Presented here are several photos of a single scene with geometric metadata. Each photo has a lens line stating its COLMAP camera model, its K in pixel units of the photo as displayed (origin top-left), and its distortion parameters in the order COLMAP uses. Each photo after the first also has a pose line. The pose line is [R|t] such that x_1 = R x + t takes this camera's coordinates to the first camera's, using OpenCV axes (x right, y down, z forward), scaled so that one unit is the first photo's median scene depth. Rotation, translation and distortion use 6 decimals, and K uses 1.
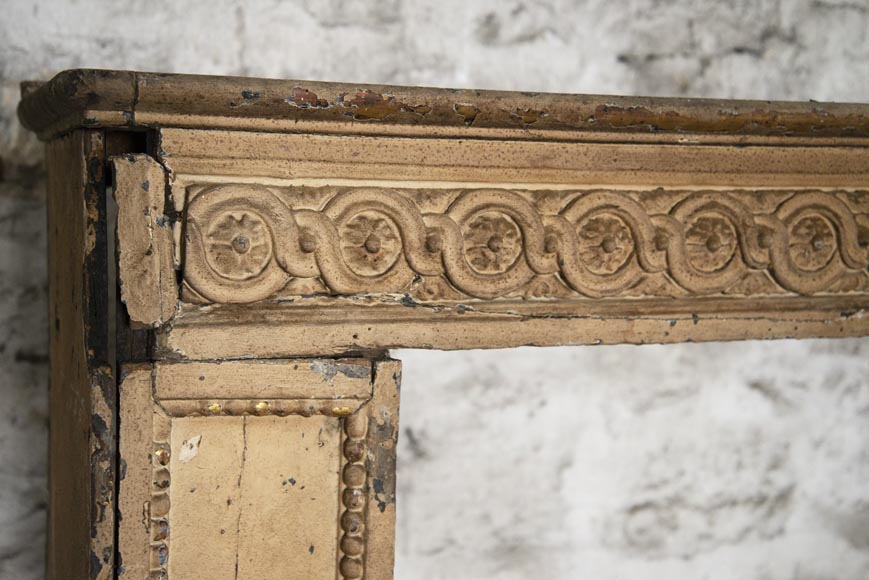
lens RADIAL K [[1276.0, 0, 434.8], [0, 1276.0, 292.9], [0, 0, 1]] dist [0.306147, 0.000000]
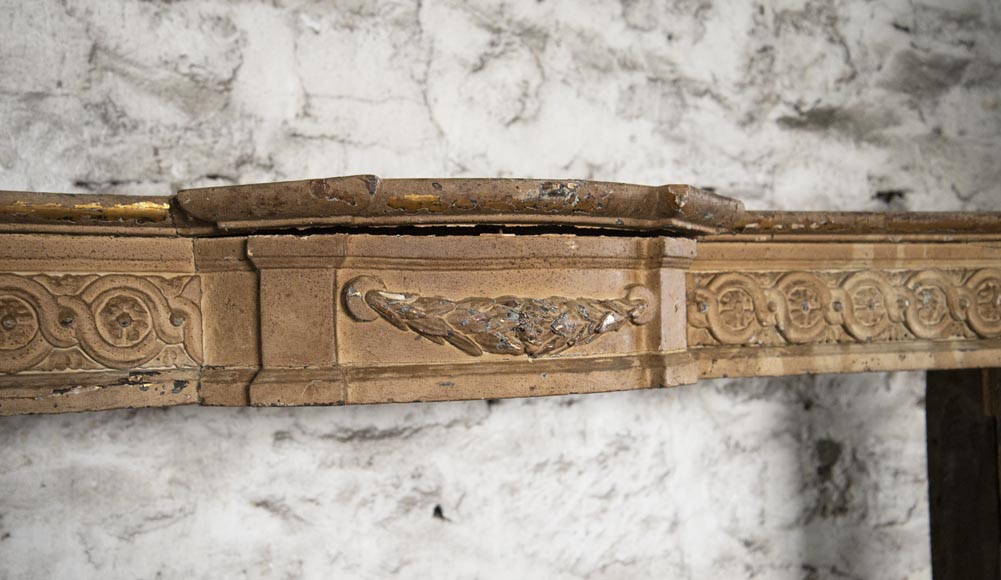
lens RADIAL K [[1391.0, 0, 511.2], [0, 1391.0, 331.8], [0, 0, 1]] dist [0.224815, 0.000000]
pose [[0.995098, -0.050995, 0.084736, 0.371878], [0.060366, 0.991875, -0.111982, 0.076521], [-0.078337, 0.116548, 0.990091, -0.108155]]
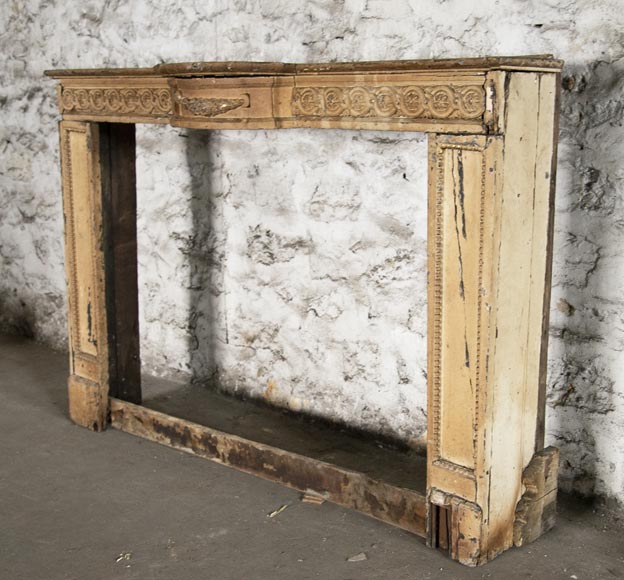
lens RADIAL K [[956.1, 0, 312.3], [0, 956.1, 290.1], [0, 0, 1]] dist [0.018961, 0.000000]
pose [[0.423088, 0.168183, -0.890343, 2.125744], [-0.070835, 0.985755, 0.152545, 0.035483], [0.903315, -0.001473, 0.428975, 0.089118]]
